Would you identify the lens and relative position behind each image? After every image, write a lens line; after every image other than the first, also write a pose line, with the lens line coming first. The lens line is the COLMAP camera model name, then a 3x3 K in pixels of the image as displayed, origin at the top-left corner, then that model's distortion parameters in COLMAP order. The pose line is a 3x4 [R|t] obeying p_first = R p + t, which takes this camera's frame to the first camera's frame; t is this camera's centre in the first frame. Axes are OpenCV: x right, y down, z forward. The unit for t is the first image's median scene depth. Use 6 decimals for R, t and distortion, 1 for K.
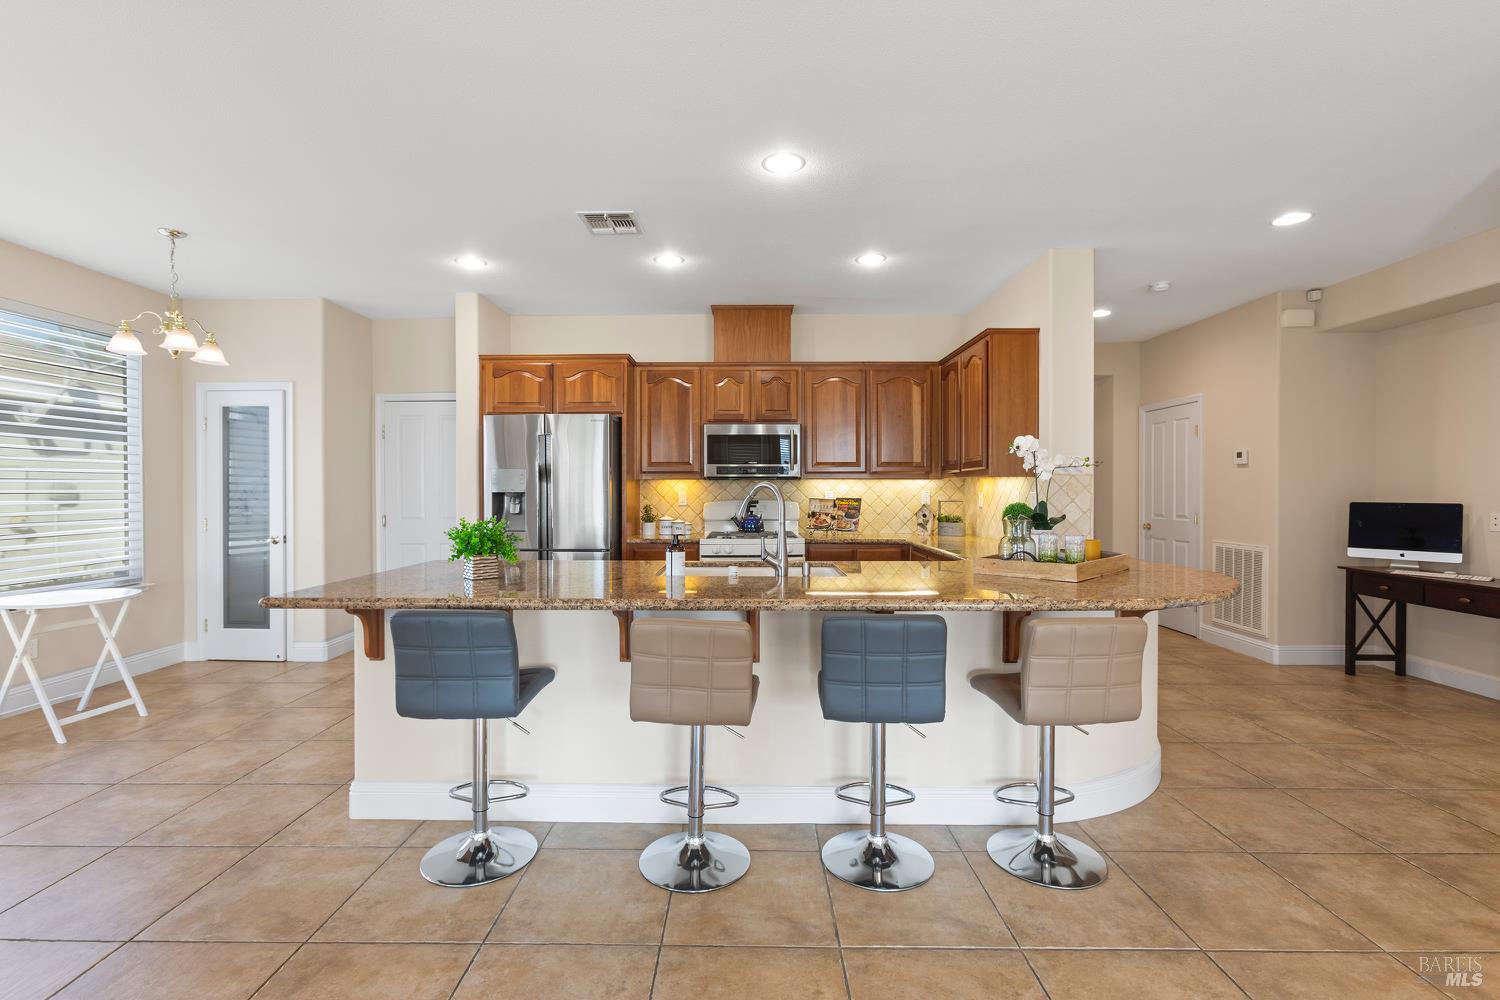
lens RADIAL K [[664.2, 0, 745.3], [0, 664.2, 493.0], [0, 0, 1]] dist [-0.001347, 0.002519]
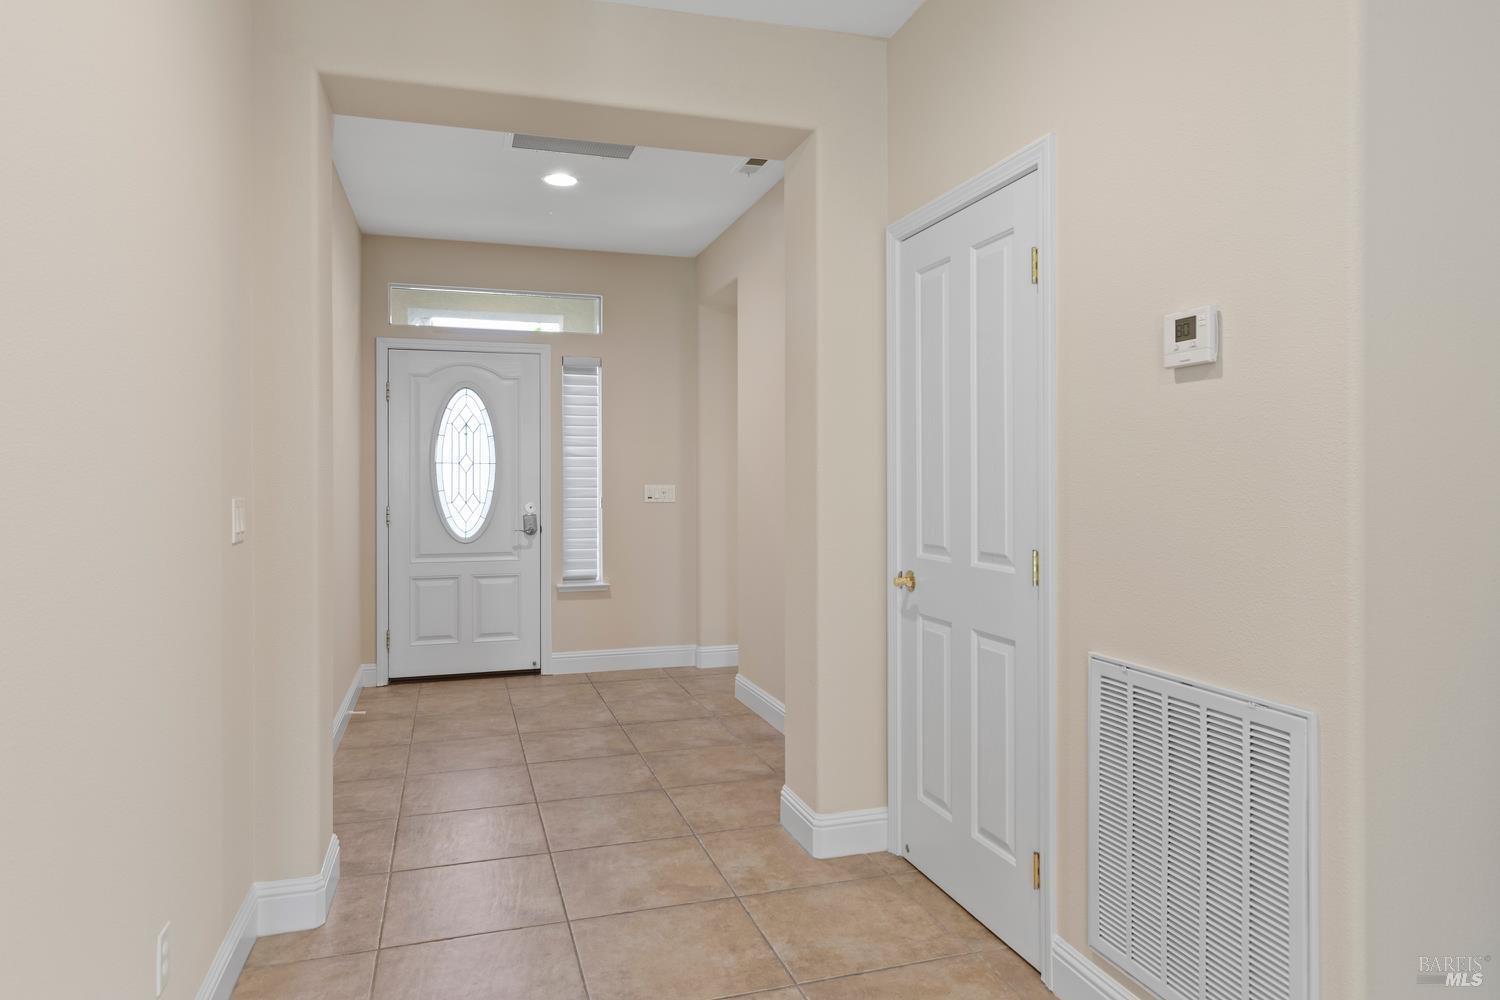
lens RADIAL K [[925.0, 0, 747.6], [0, 925.0, 488.8], [0, 0, 1]] dist [0.008193, 0.001707]
pose [[0.951152, -0.007276, 0.308637, 0.475499], [0.006317, 0.999972, 0.004106, 0.001240], [-0.308658, -0.001955, 0.951171, 0.716311]]
